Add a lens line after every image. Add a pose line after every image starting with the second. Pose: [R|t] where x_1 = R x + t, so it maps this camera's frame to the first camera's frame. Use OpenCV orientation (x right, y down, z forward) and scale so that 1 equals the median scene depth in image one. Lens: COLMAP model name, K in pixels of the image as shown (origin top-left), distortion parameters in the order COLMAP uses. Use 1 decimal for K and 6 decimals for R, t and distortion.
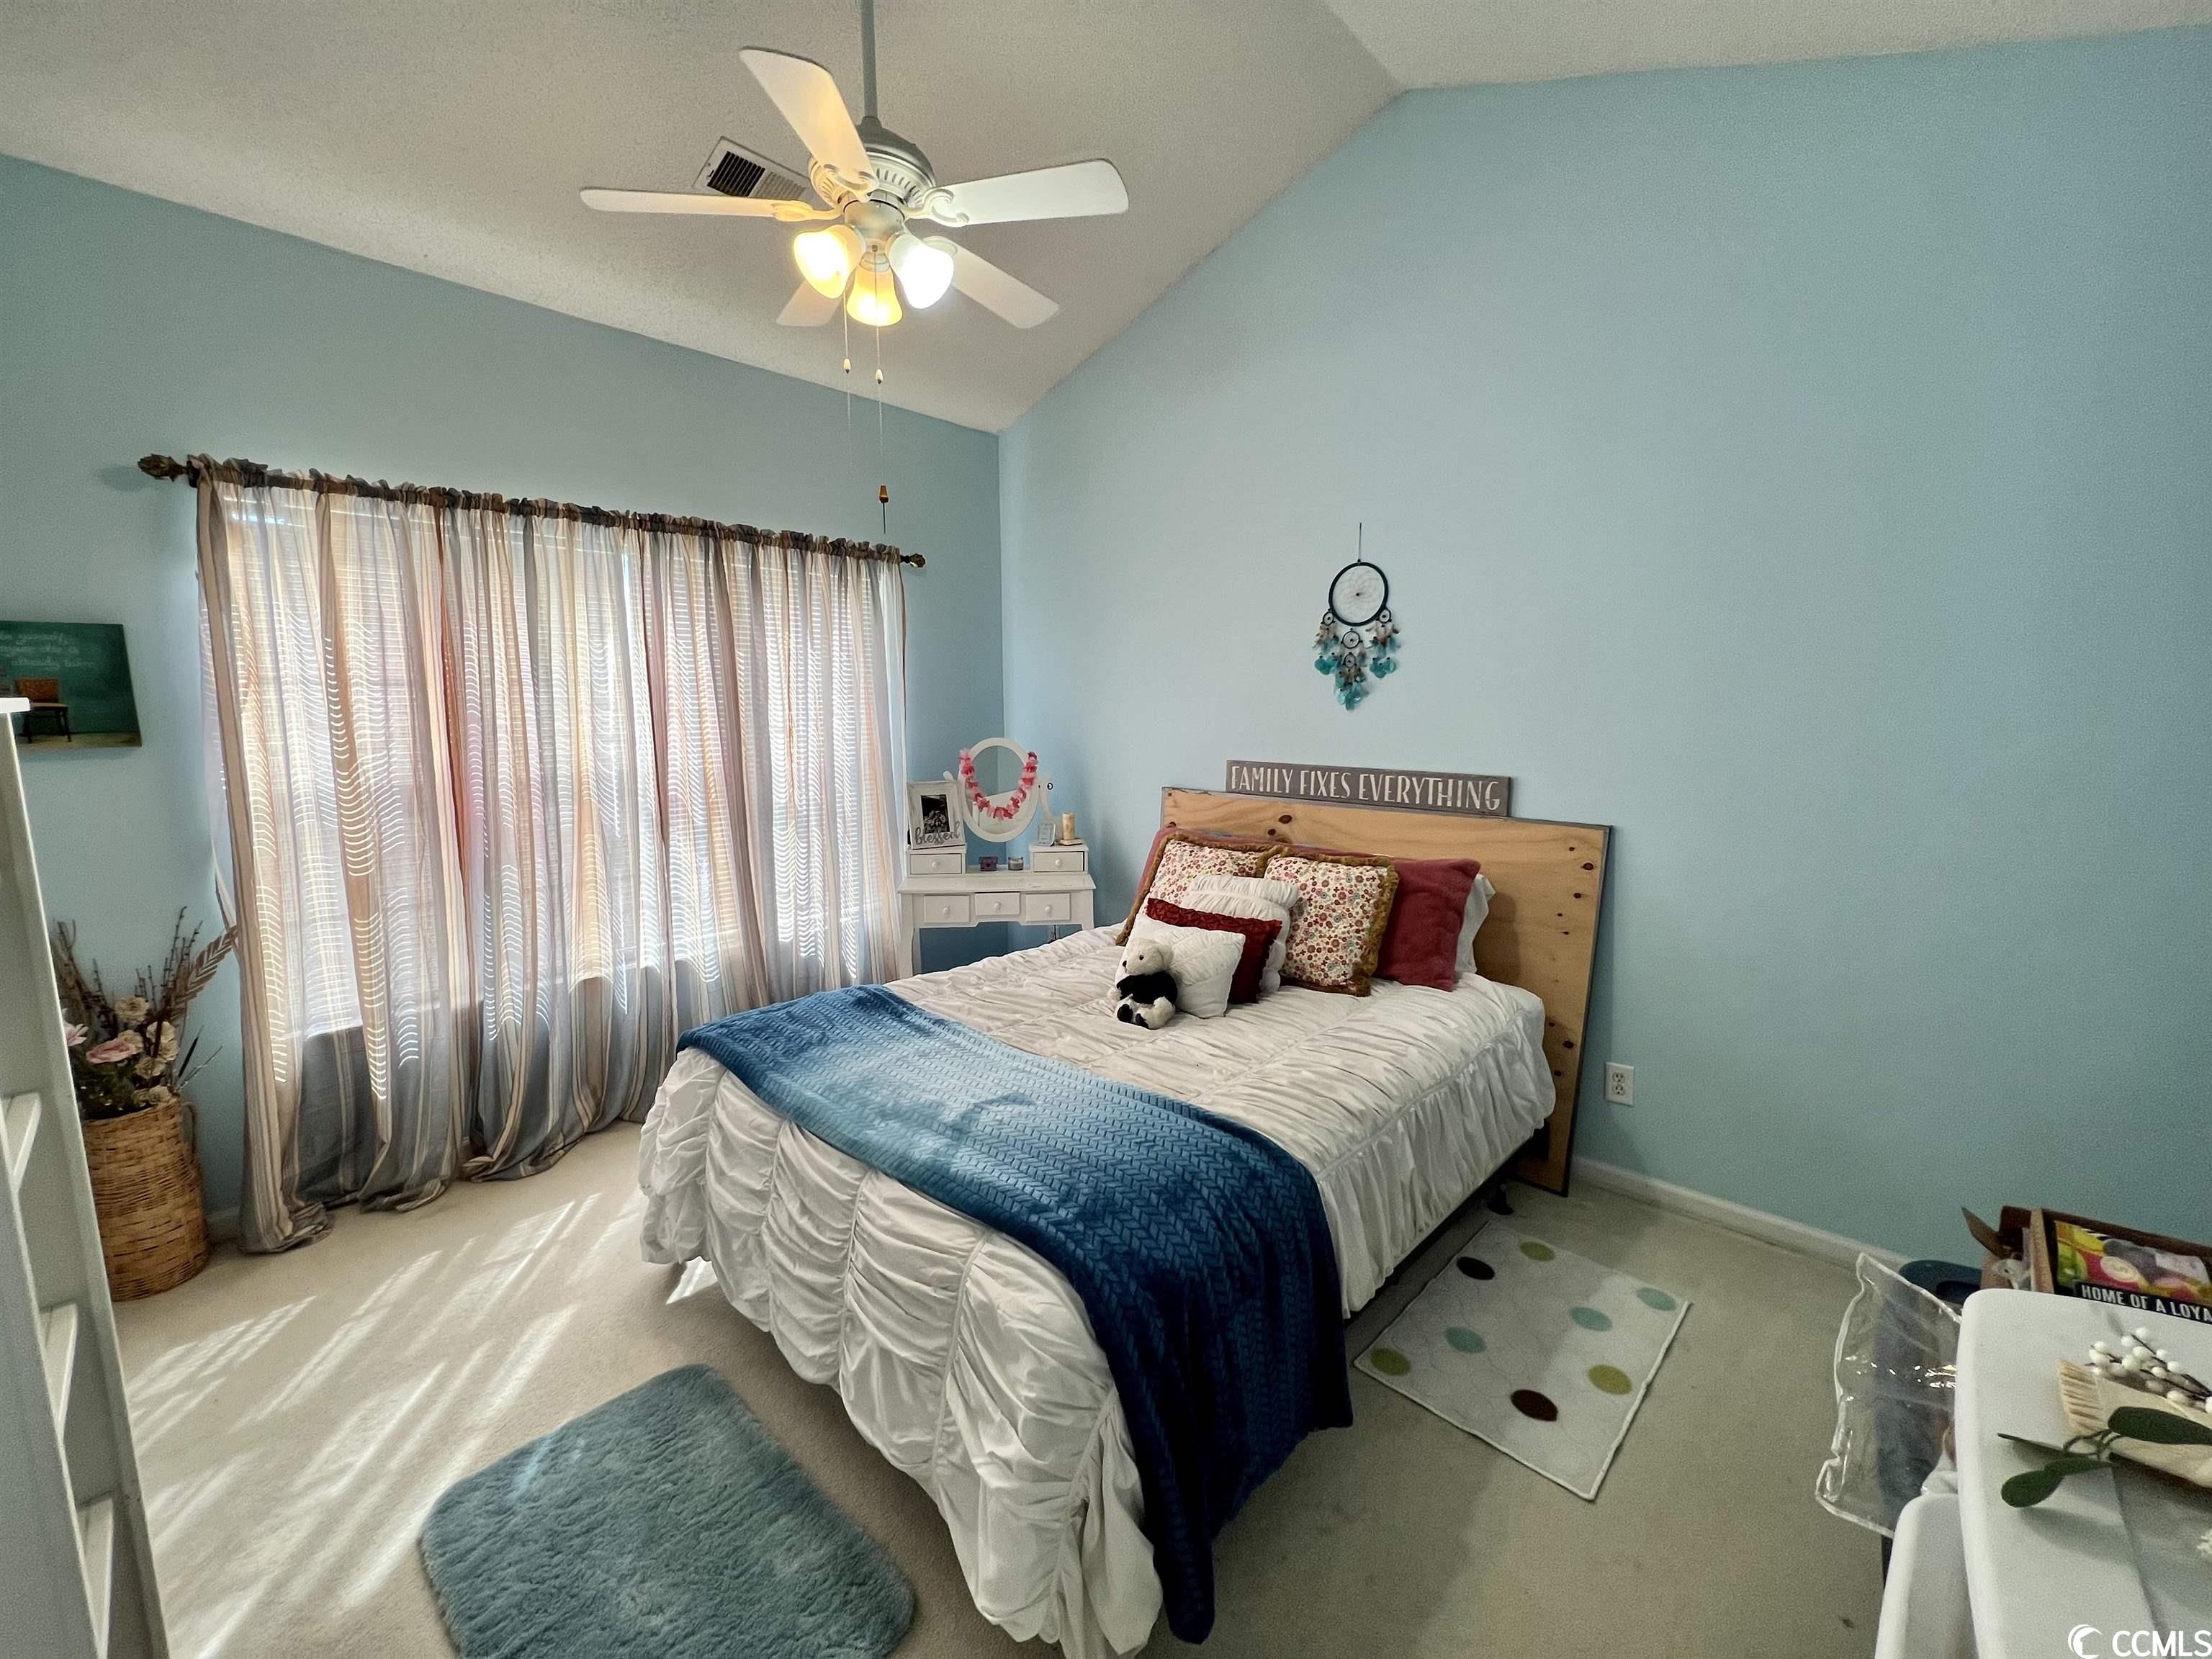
lens RADIAL K [[888.0, 0, 1108.5], [0, 888.0, 815.9], [0, 0, 1]] dist [-0.001306, 0.000865]
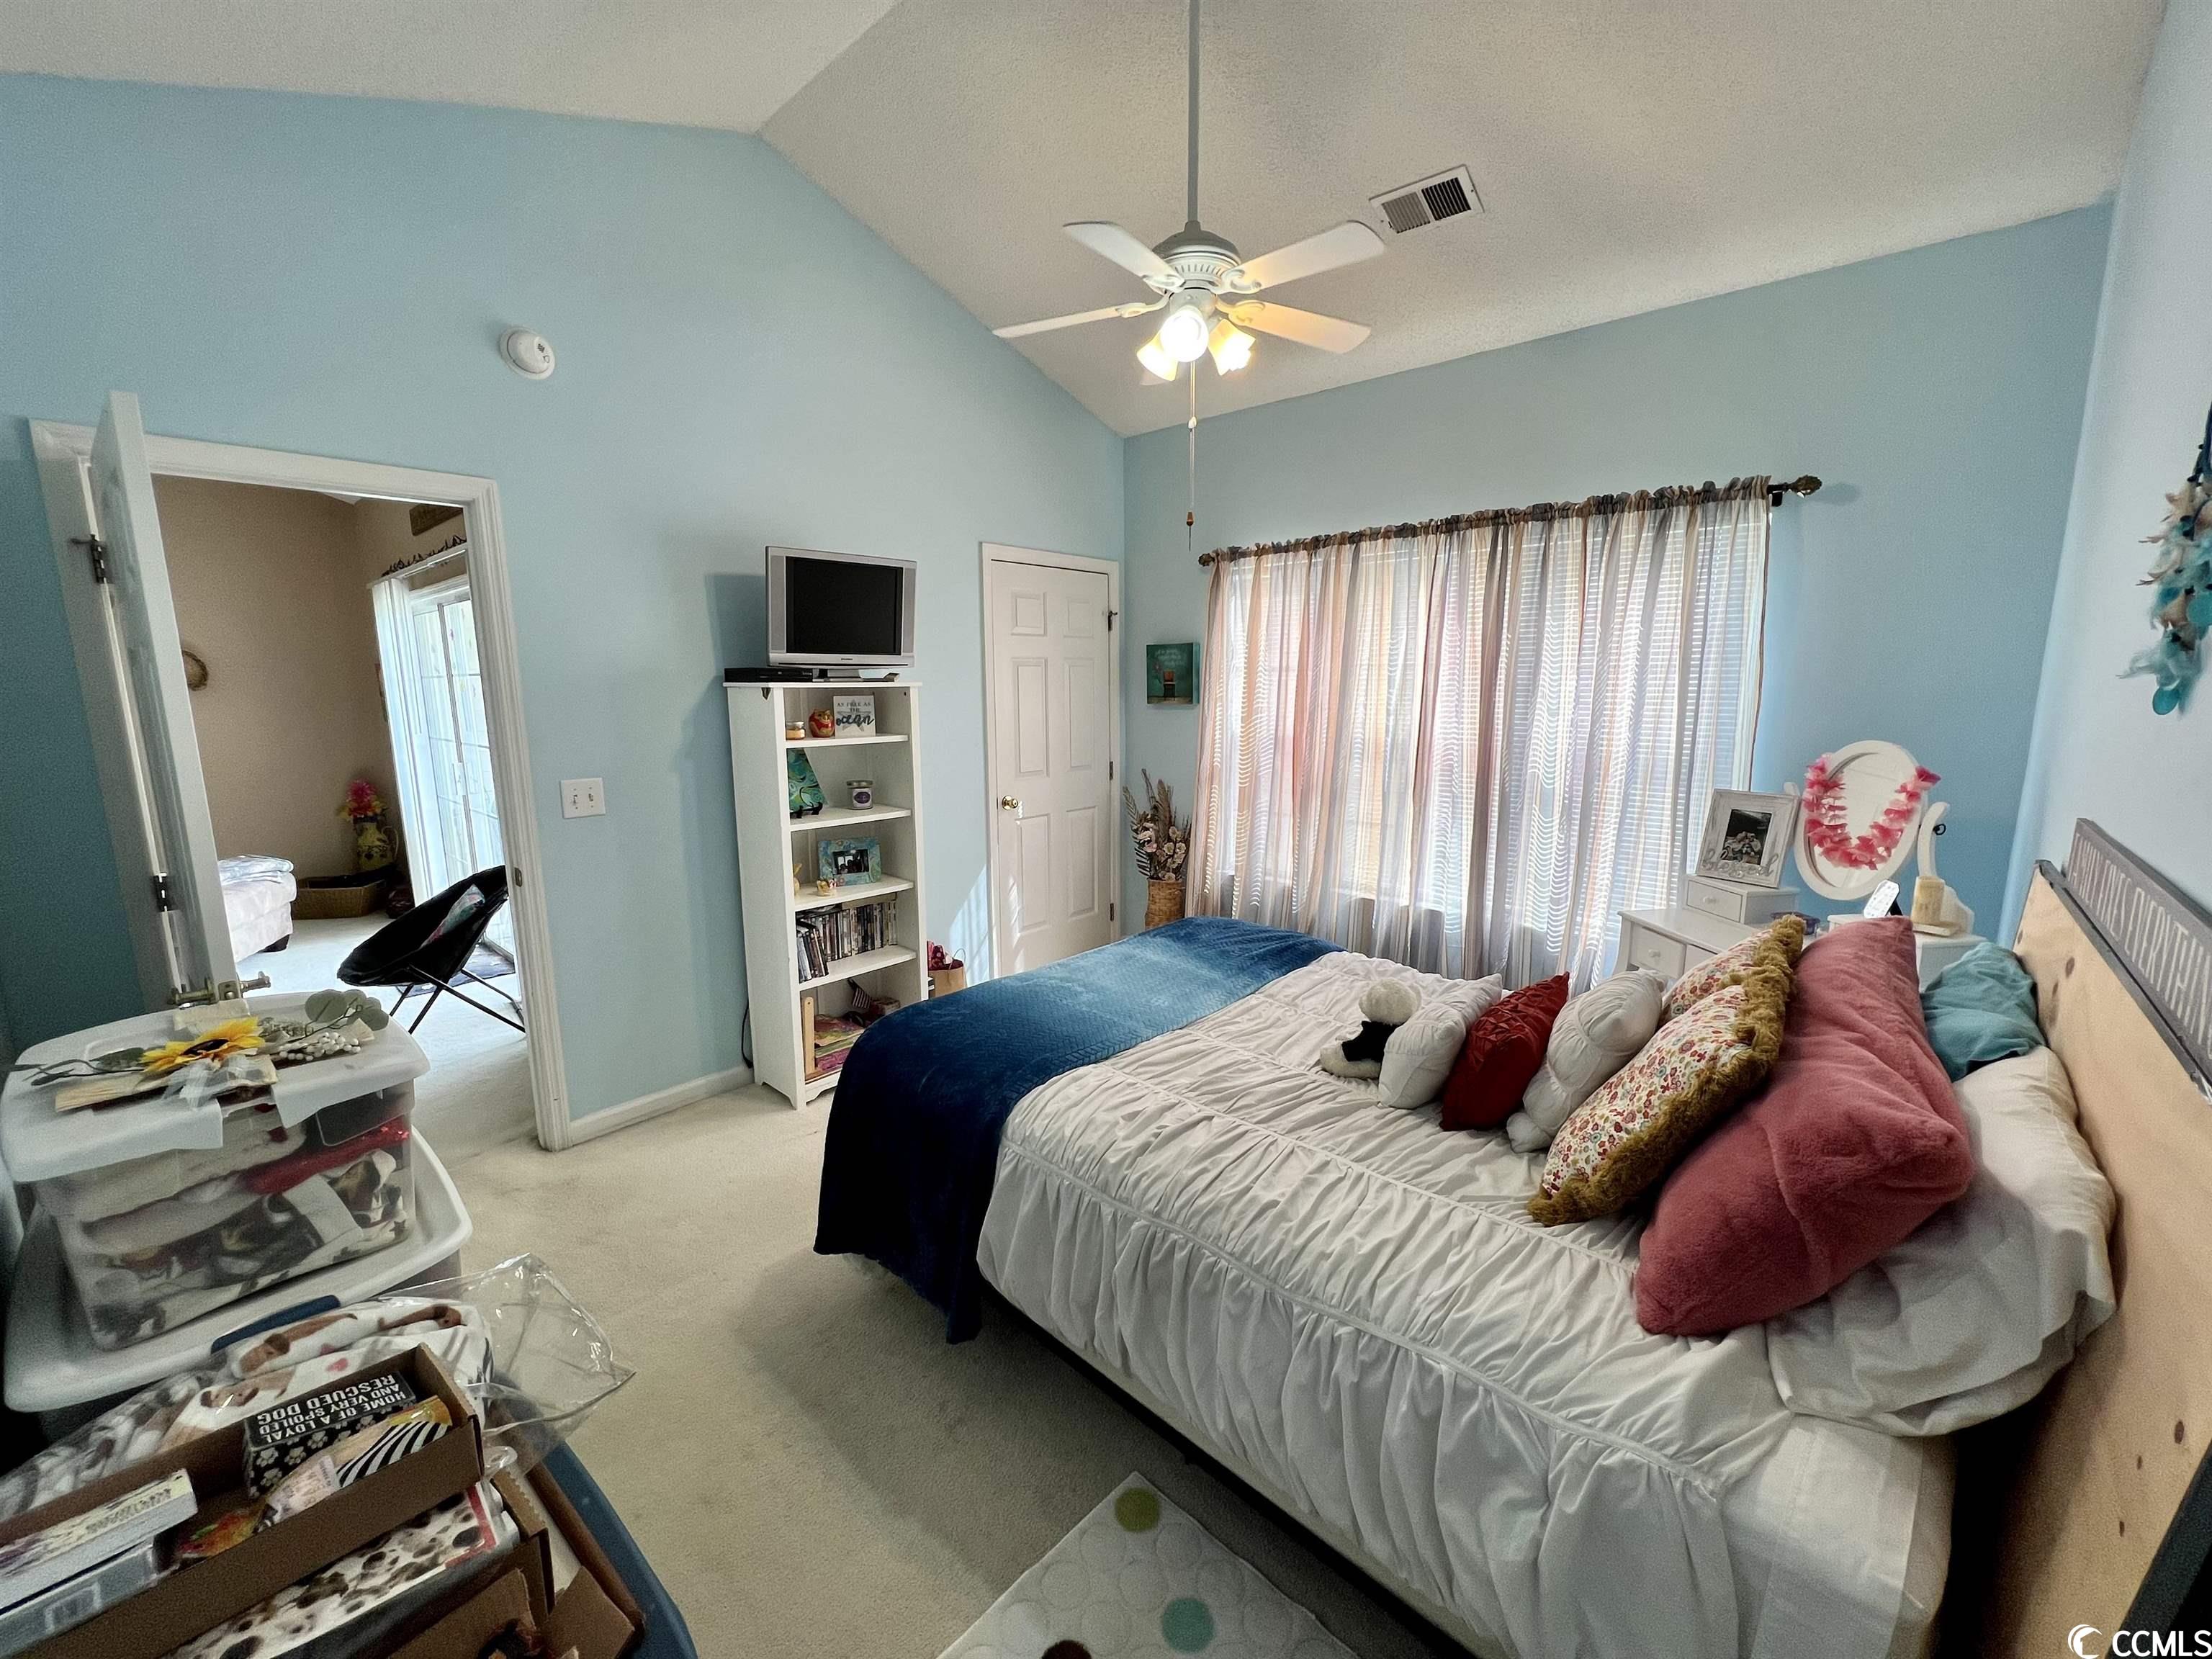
lens RADIAL K [[888.0, 0, 1115.6], [0, 888.0, 826.0], [0, 0, 1]] dist [-0.001306, 0.000865]
pose [[0.003867, 0.163960, -0.986459, 0.668719], [-0.132124, 0.977902, 0.162020, -0.077490], [0.991226, 0.129708, 0.025445, 0.585533]]
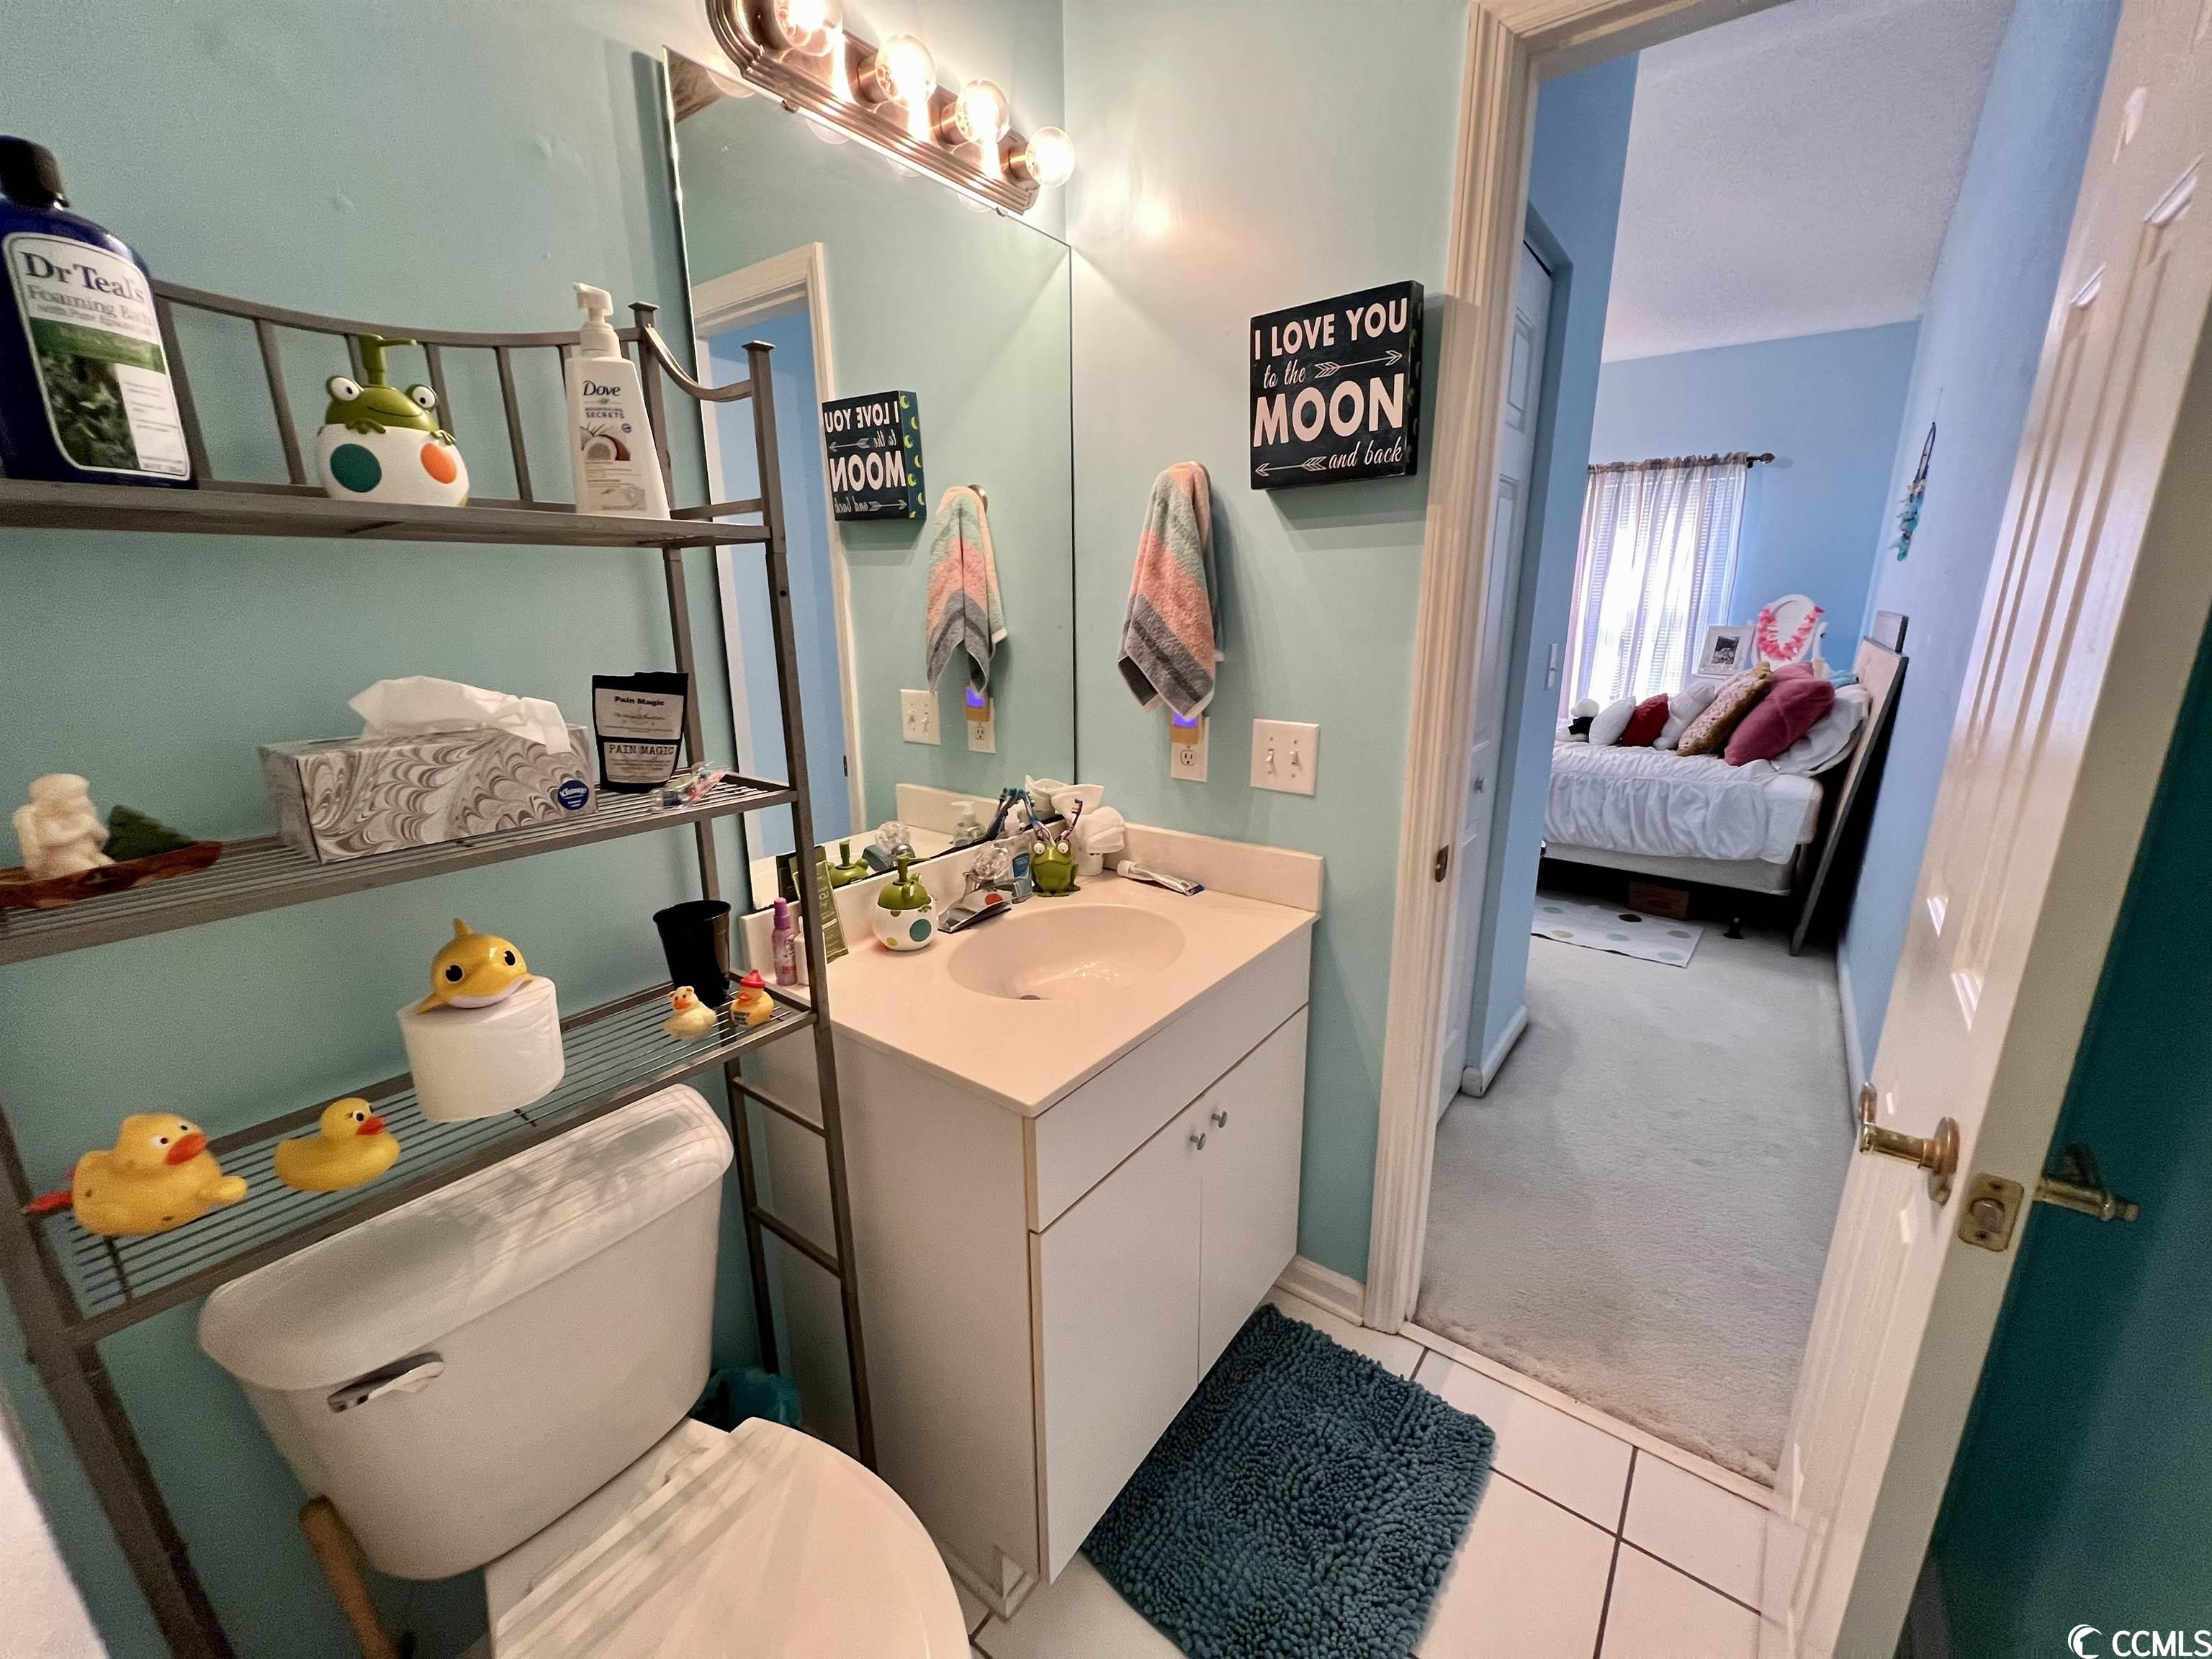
lens RADIAL K [[888.0, 0, 1116.7], [0, 888.0, 831.5], [0, 0, 1]] dist [-0.001306, 0.000865]
pose [[0.096839, 0.254603, -0.962185, 1.409068], [-0.130393, 0.961642, 0.241336, 0.074542], [0.986722, 0.102091, 0.126323, -0.099859]]
